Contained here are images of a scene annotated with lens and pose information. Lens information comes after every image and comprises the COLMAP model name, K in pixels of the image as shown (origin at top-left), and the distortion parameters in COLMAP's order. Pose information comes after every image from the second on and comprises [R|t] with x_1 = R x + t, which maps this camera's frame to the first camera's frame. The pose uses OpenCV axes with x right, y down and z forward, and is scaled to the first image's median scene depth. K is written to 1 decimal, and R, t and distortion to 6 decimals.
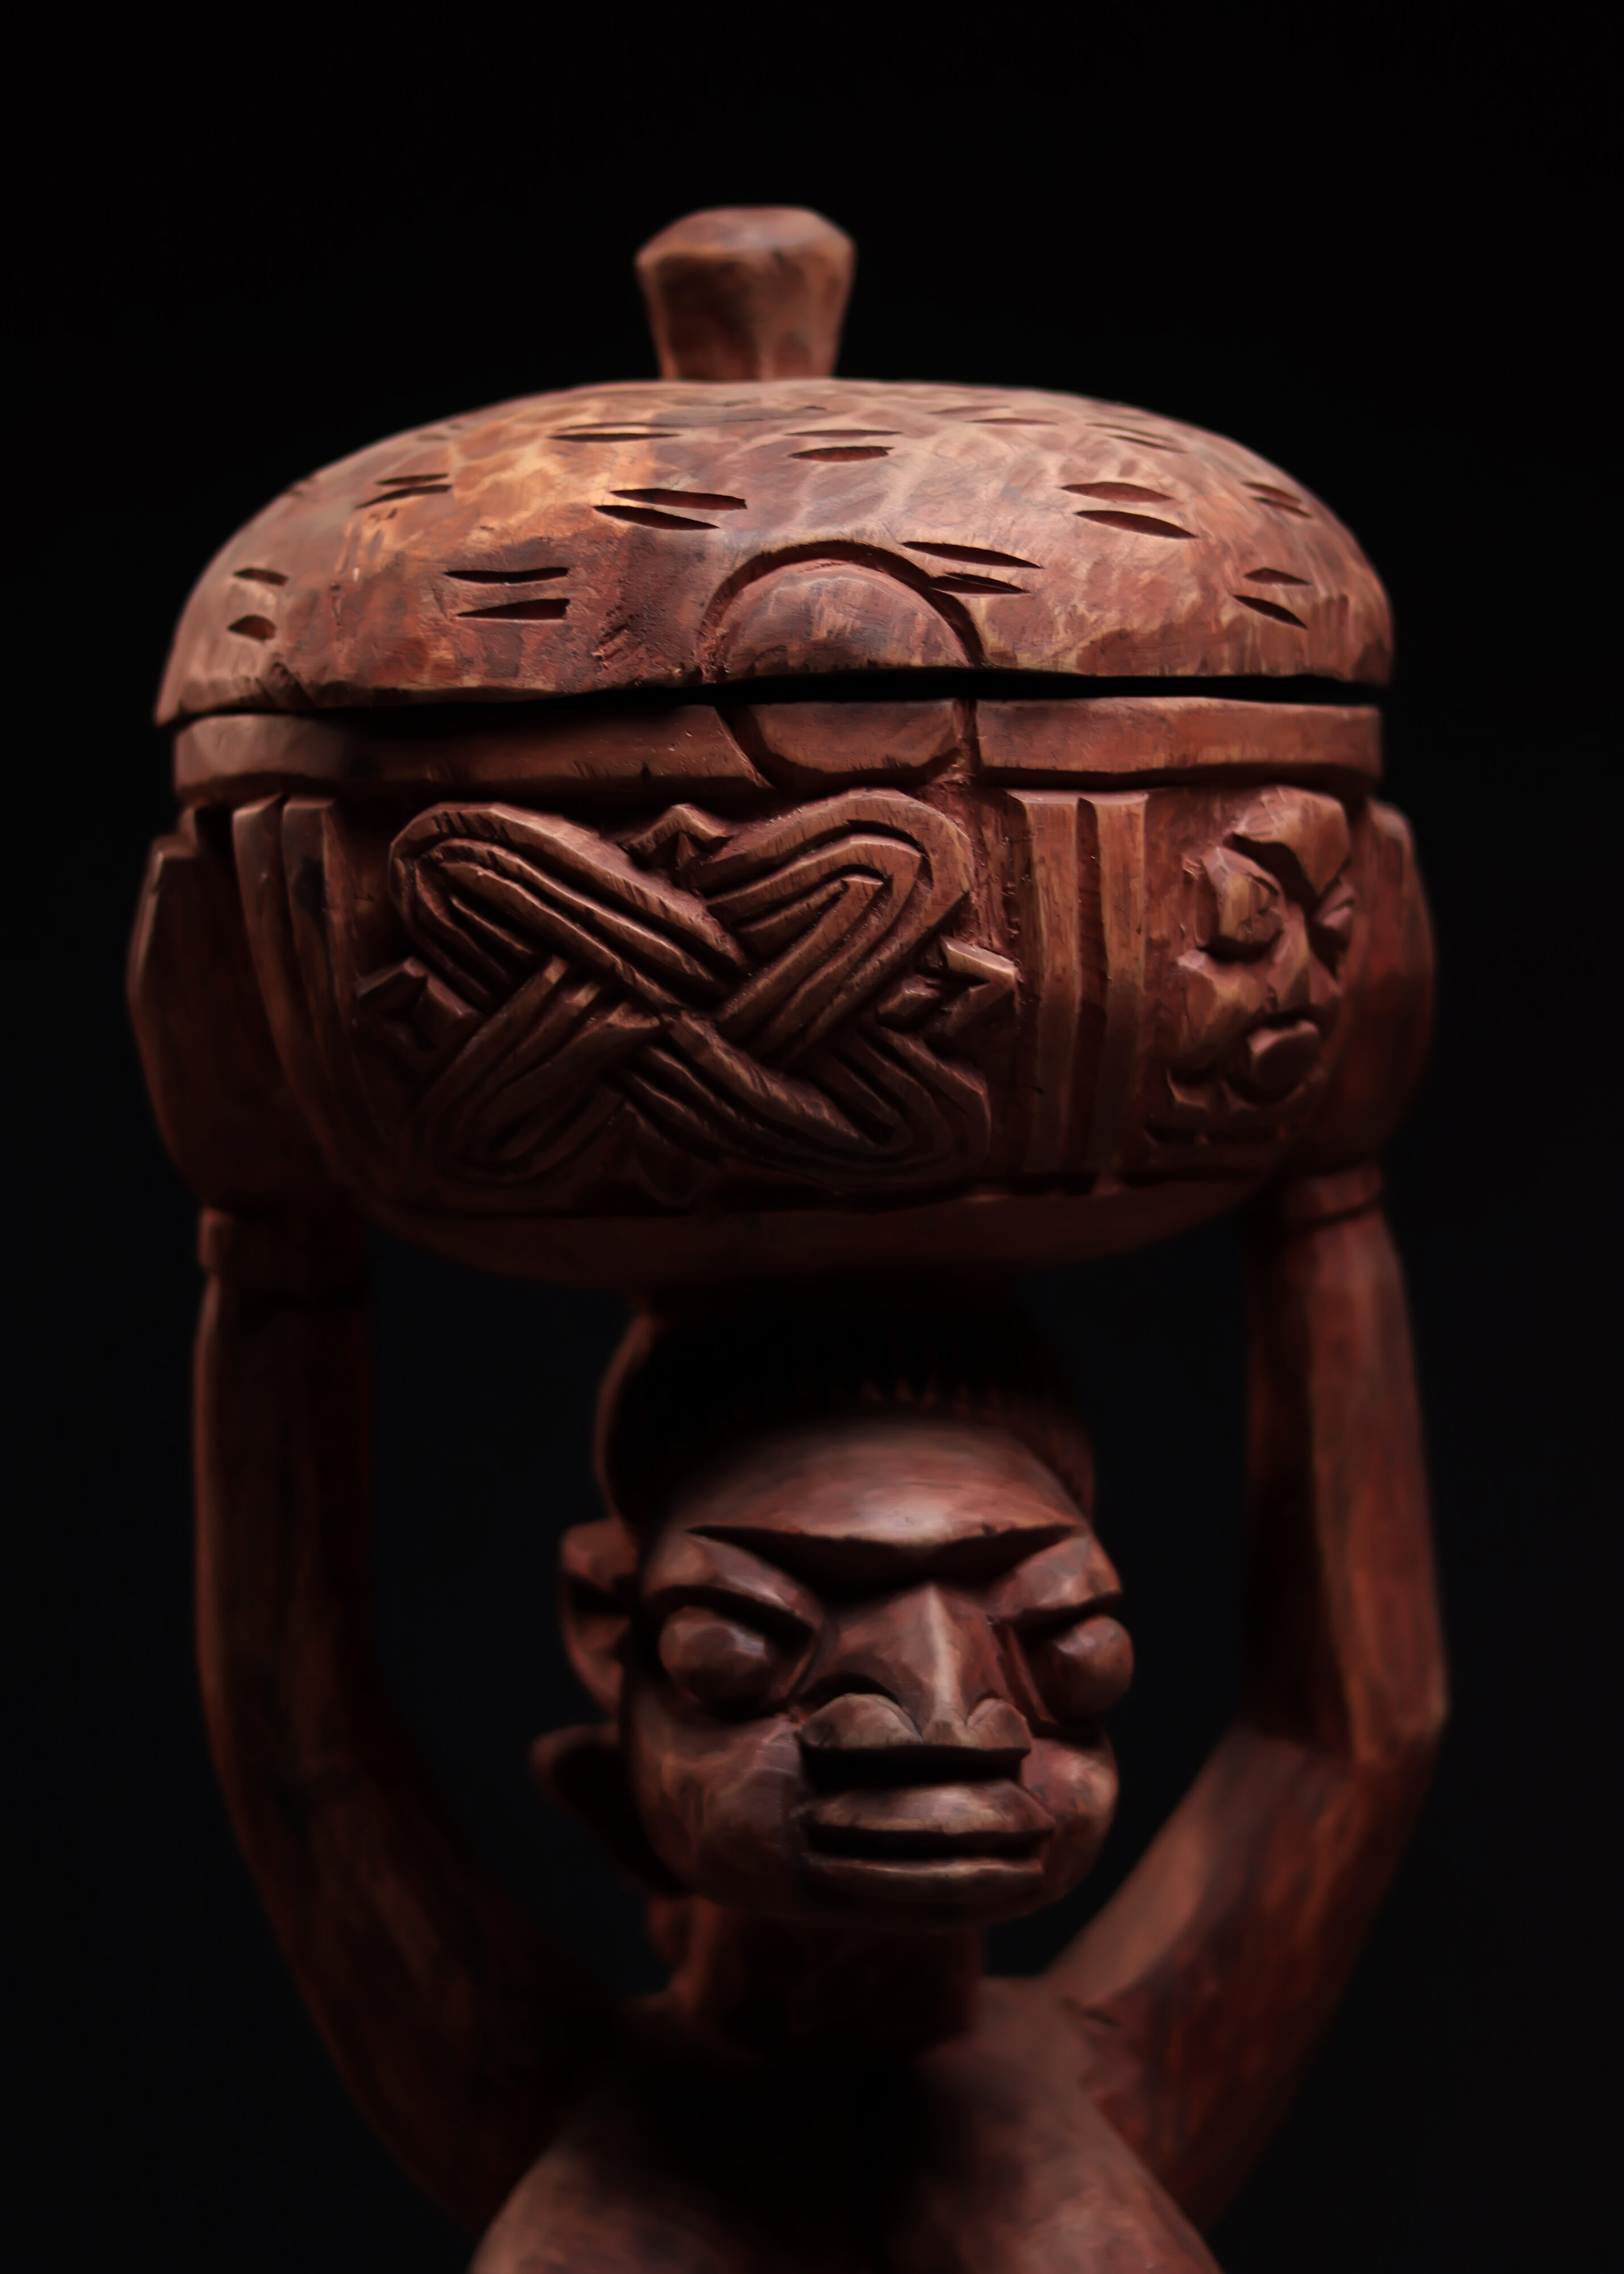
lens RADIAL K [[5791.0, 0, 812.0], [0, 5791.0, 1137.0], [0, 0, 1]] dist [-0.144726, -0.145010]
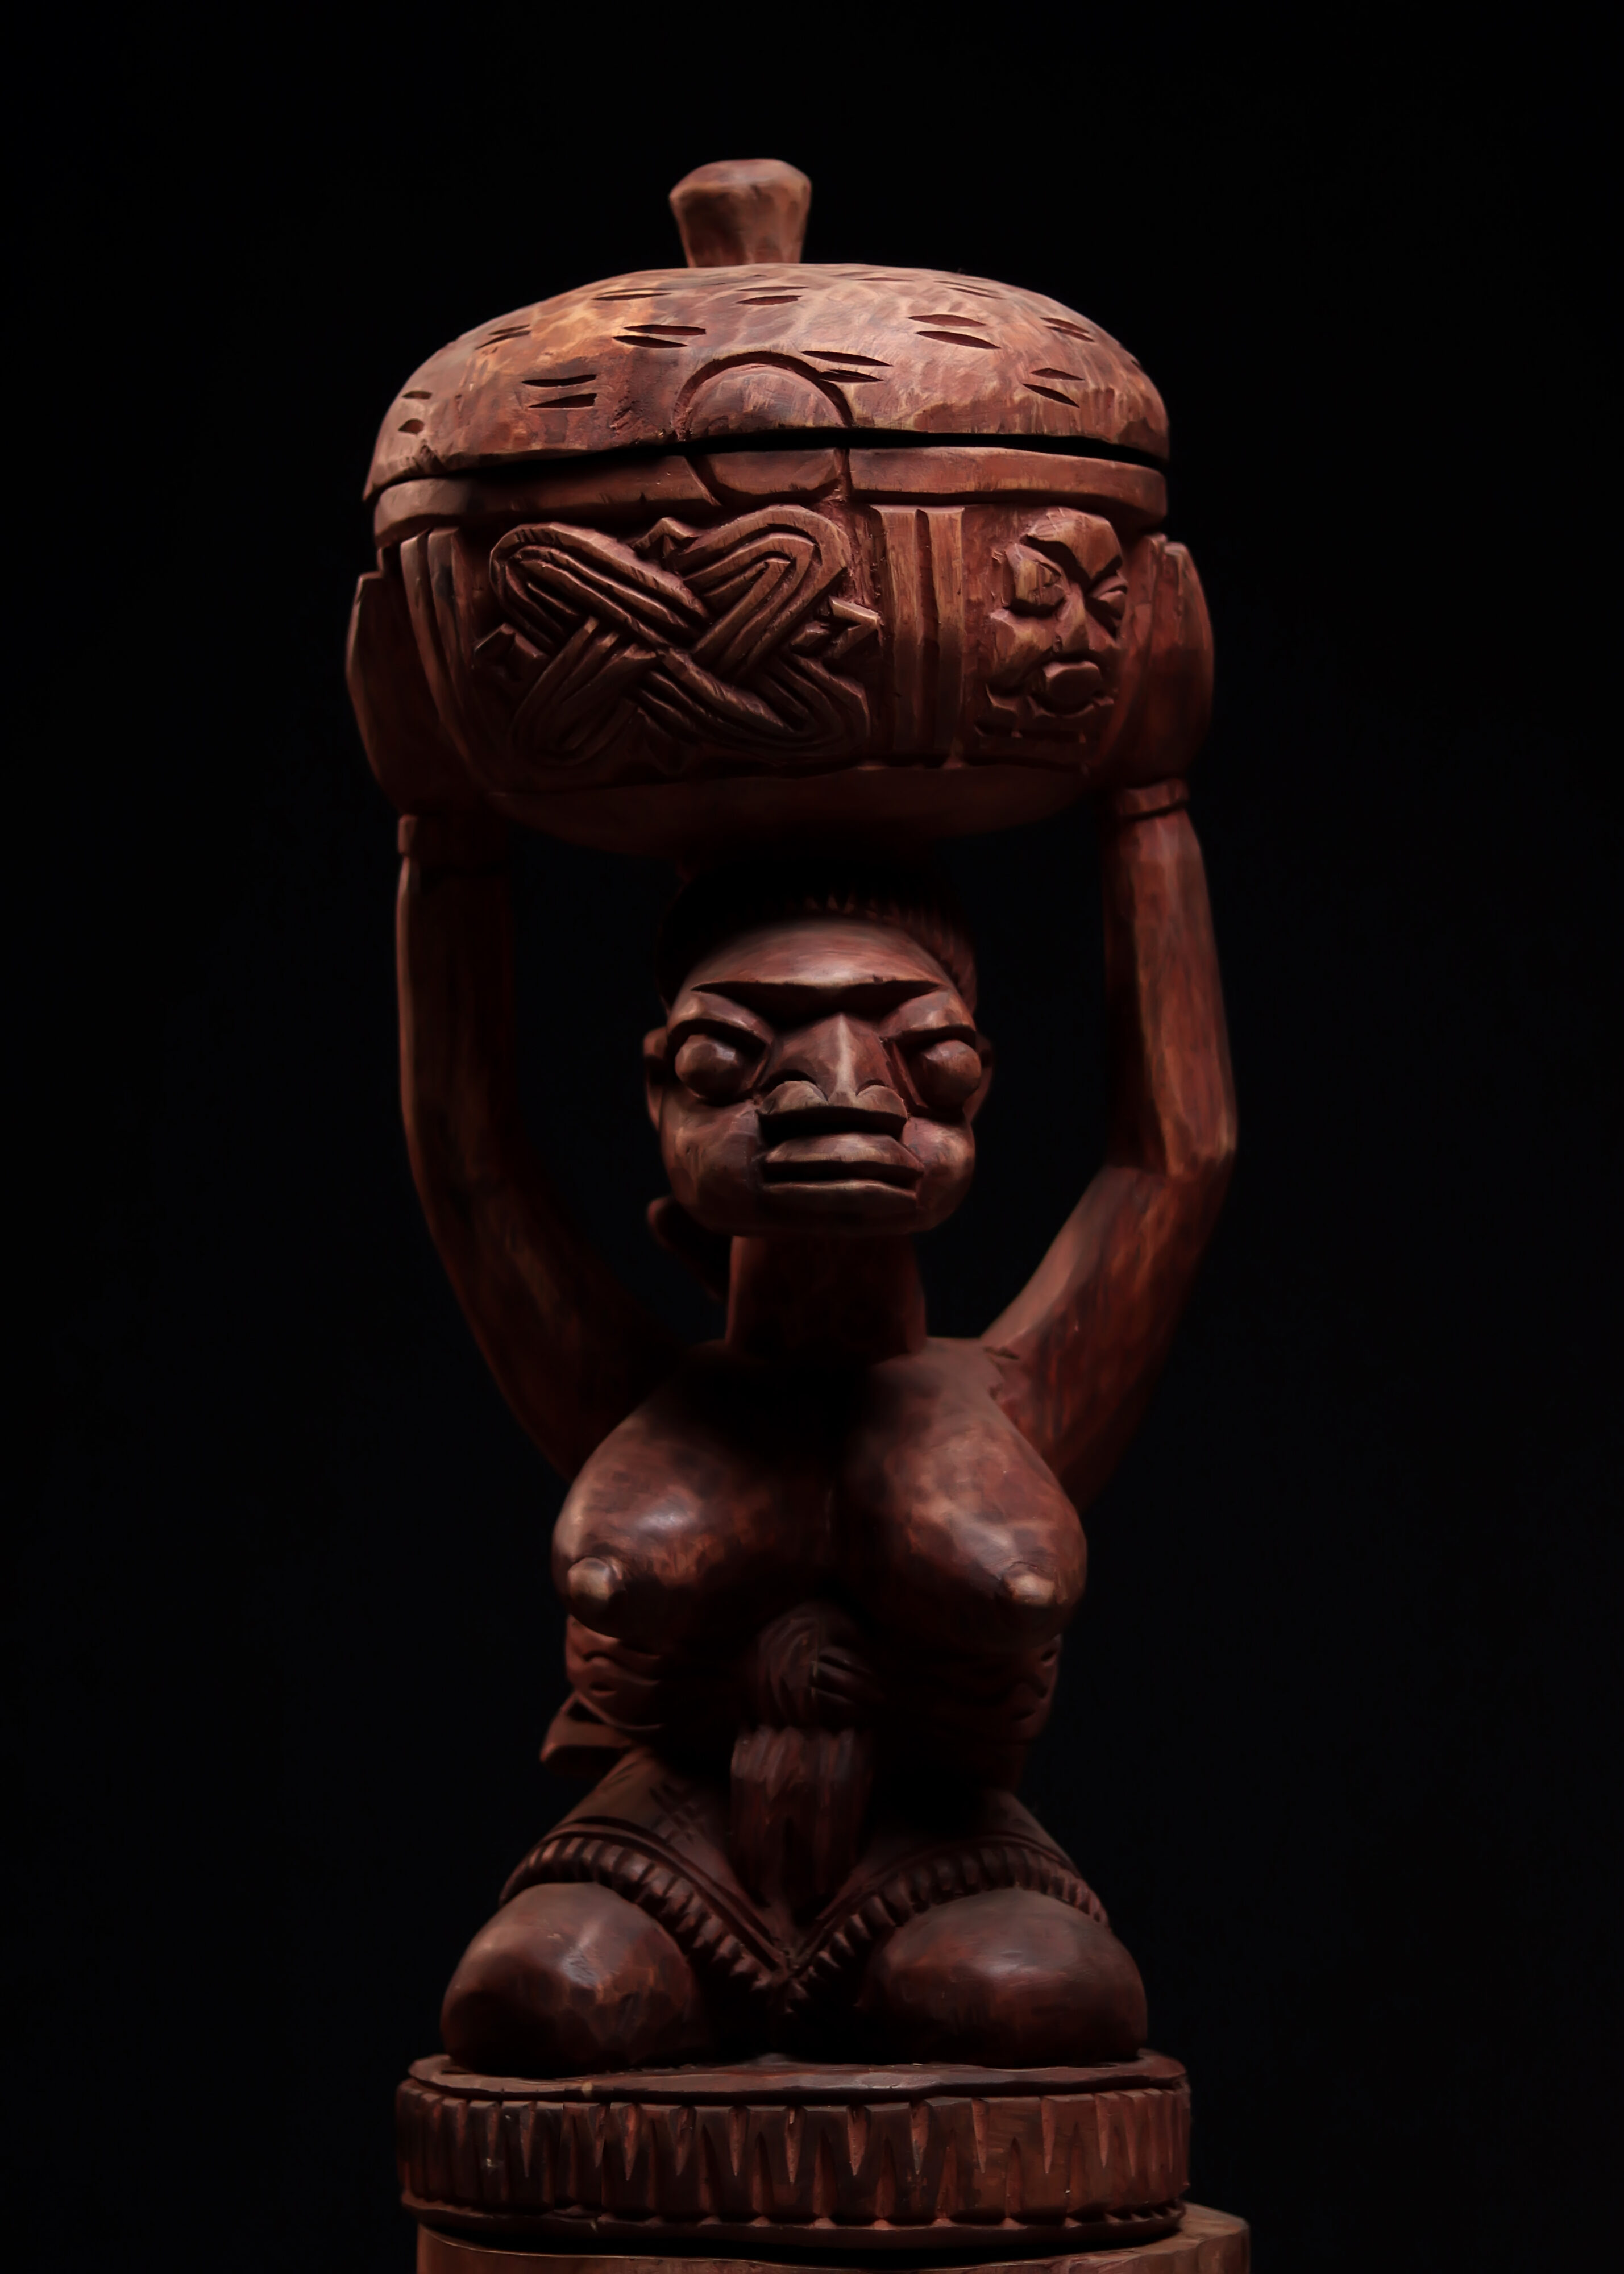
lens RADIAL K [[5791.0, 0, 812.0], [0, 5791.0, 1137.0], [0, 0, 1]] dist [-0.144726, -0.145010]
pose [[0.995128, -0.017678, -0.096989, 0.165974], [0.015240, 0.999551, -0.025816, 0.152211], [0.097402, 0.024212, 0.994951, -0.570312]]
